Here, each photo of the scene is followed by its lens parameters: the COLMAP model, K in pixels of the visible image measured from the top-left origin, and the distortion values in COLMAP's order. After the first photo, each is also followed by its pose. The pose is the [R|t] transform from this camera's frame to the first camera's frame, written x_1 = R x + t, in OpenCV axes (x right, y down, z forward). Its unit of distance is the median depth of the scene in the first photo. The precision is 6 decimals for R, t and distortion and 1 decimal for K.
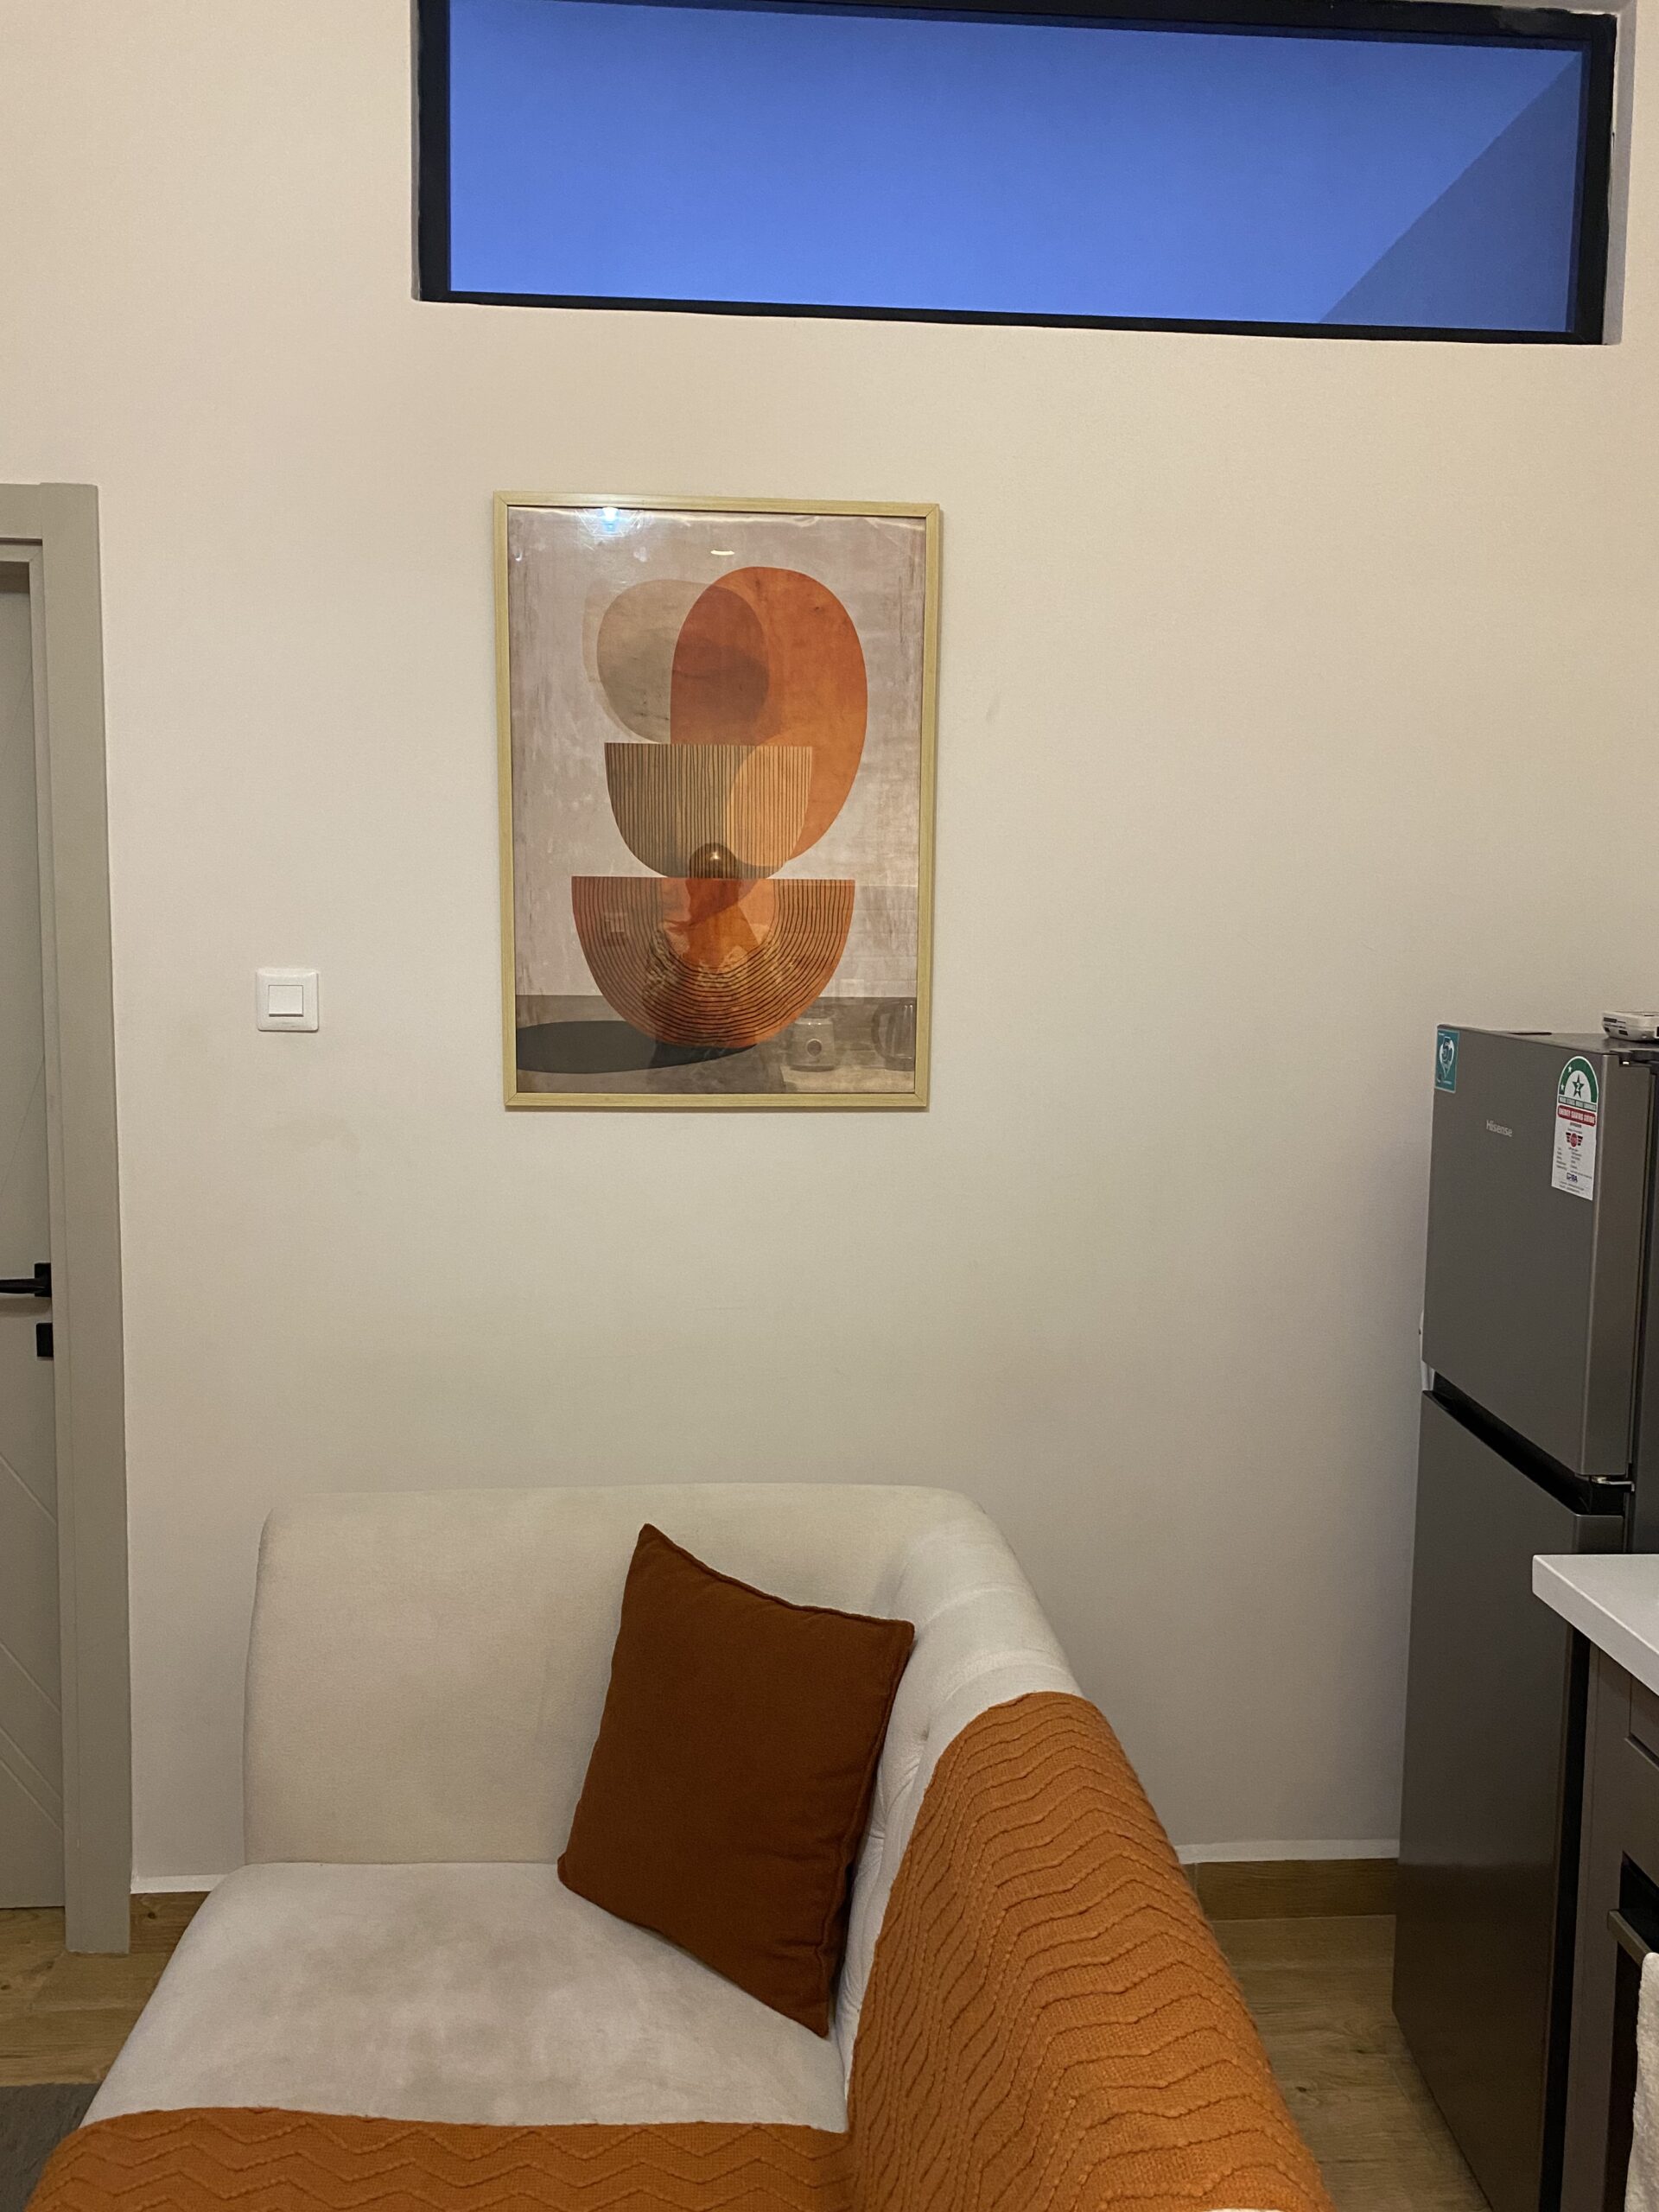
lens RADIAL K [[1673.5, 0, 829.9], [0, 1673.5, 1076.2], [0, 0, 1]] dist [-0.008896, -0.003135]
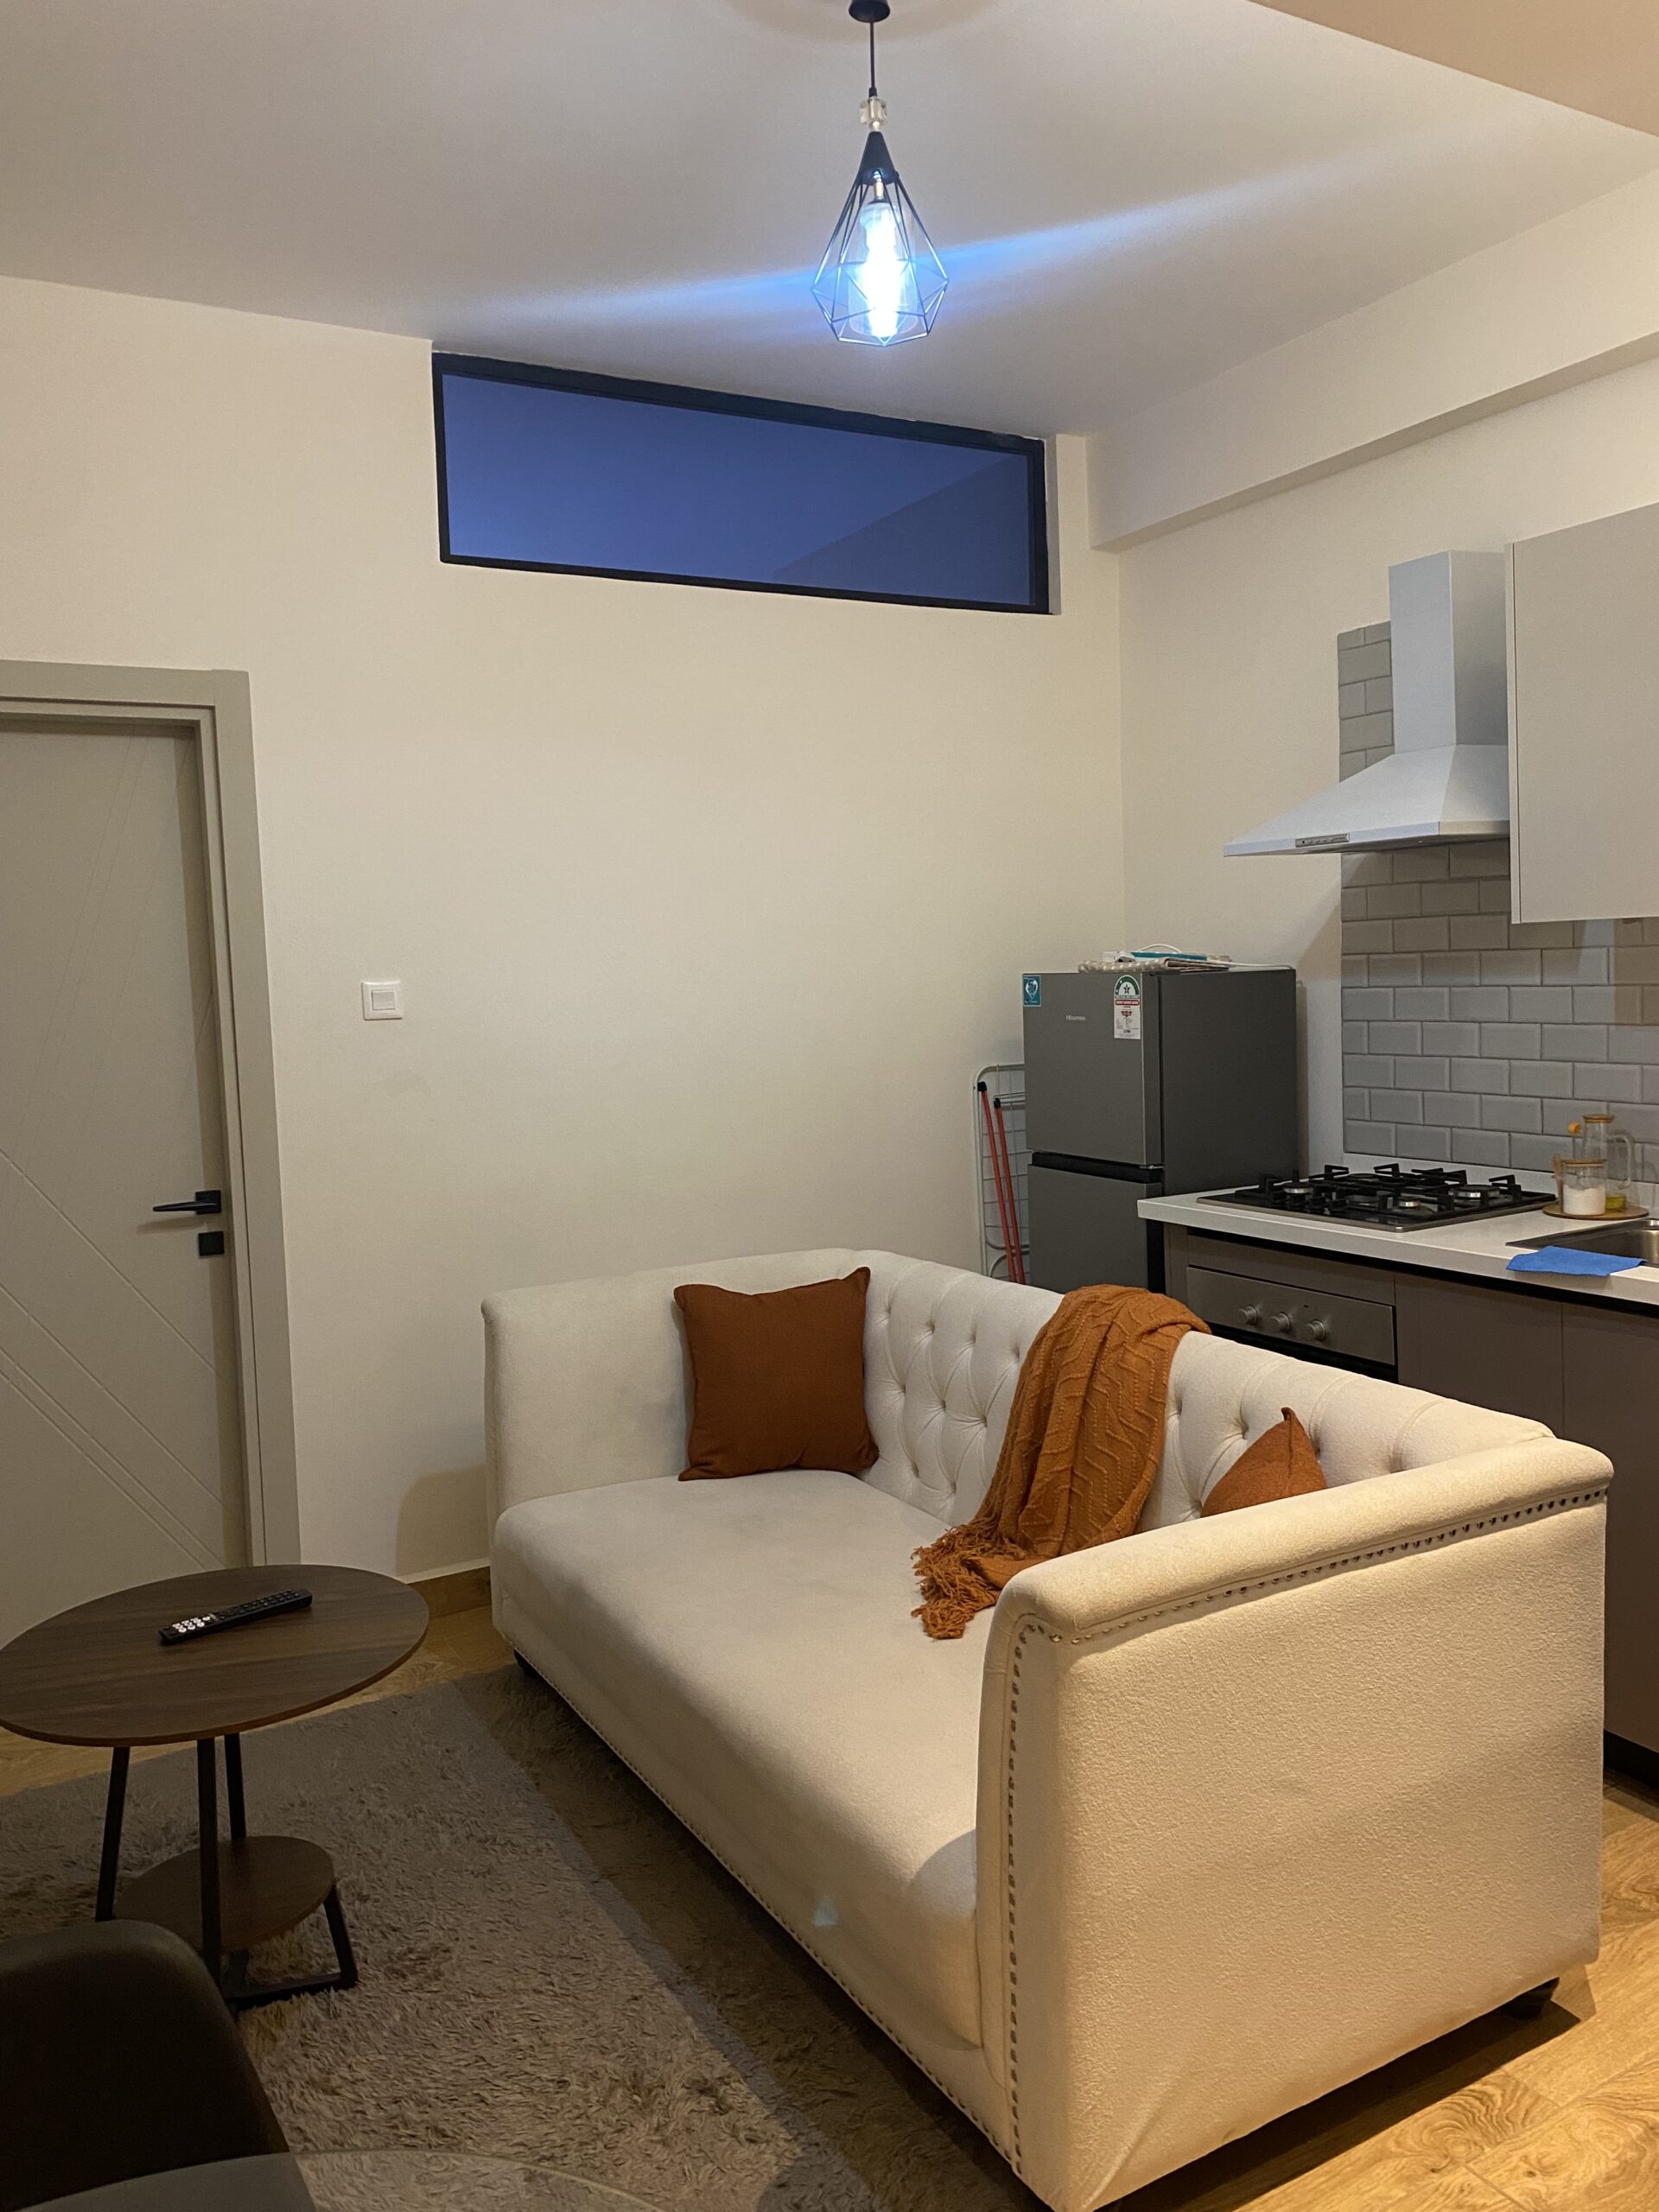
lens RADIAL K [[1668.9, 0, 829.5], [0, 1668.9, 1106.0], [0, 0, 1]] dist [0.001157, -0.000068]
pose [[0.895688, -0.088083, 0.435872, -0.678775], [0.090285, 0.995792, 0.015705, 0.069785], [-0.435422, 0.025286, 0.899871, -0.621478]]
